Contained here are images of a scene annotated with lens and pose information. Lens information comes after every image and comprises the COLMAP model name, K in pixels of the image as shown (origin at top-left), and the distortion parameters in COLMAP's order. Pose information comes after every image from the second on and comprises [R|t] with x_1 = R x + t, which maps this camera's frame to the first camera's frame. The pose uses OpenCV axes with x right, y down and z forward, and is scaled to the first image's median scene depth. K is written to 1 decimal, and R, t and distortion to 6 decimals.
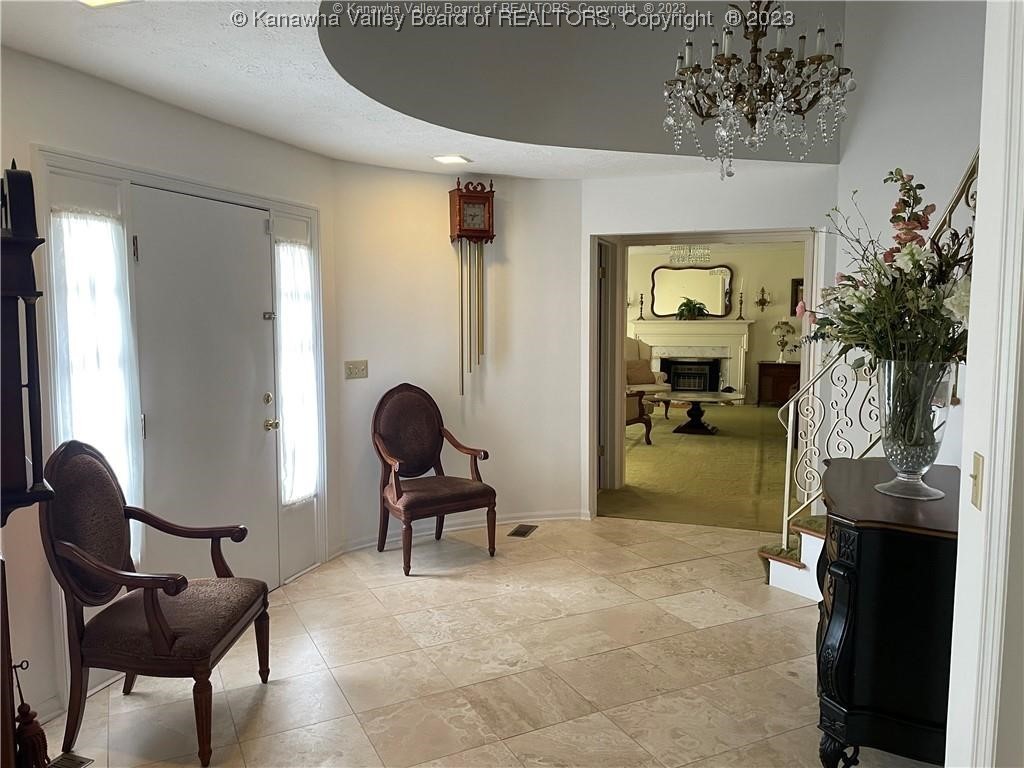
lens RADIAL K [[789.1, 0, 512.0], [0, 789.1, 384.0], [0, 0, 1]] dist [0.087032, -0.000136]
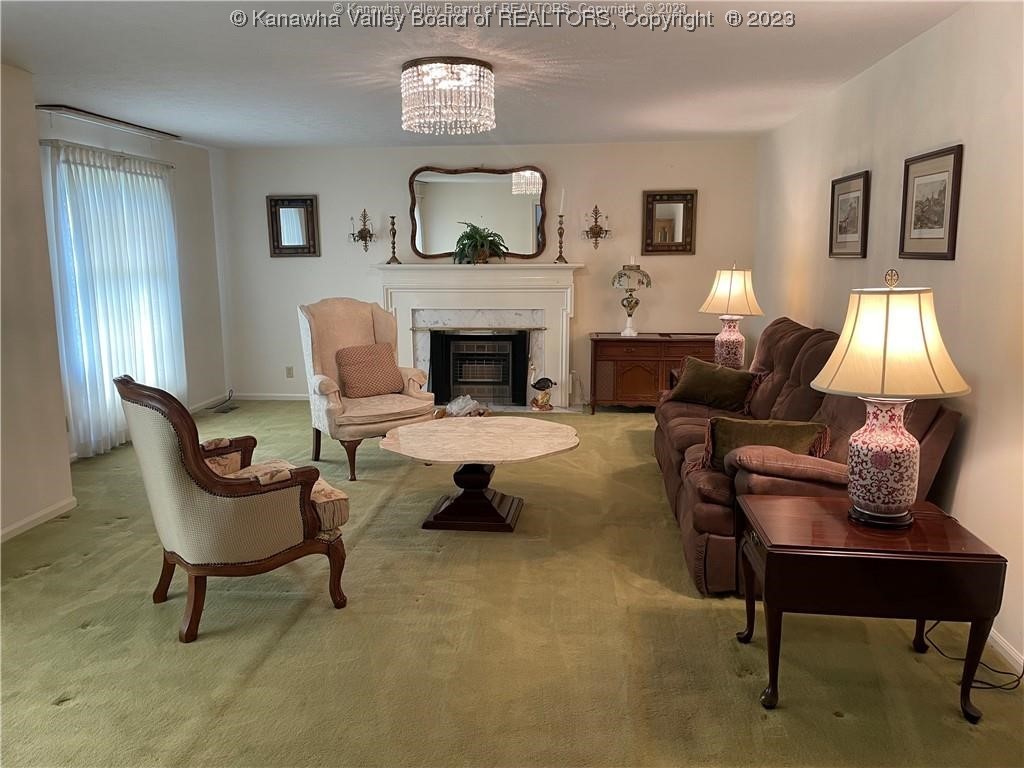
lens RADIAL K [[789.1, 0, 512.0], [0, 789.1, 384.0], [0, 0, 1]] dist [0.087032, -0.000136]
pose [[0.974519, -0.042306, 0.220278, 0.119958], [0.025978, 0.996731, 0.076499, -0.036876], [-0.222794, -0.068828, 0.972433, 0.433475]]
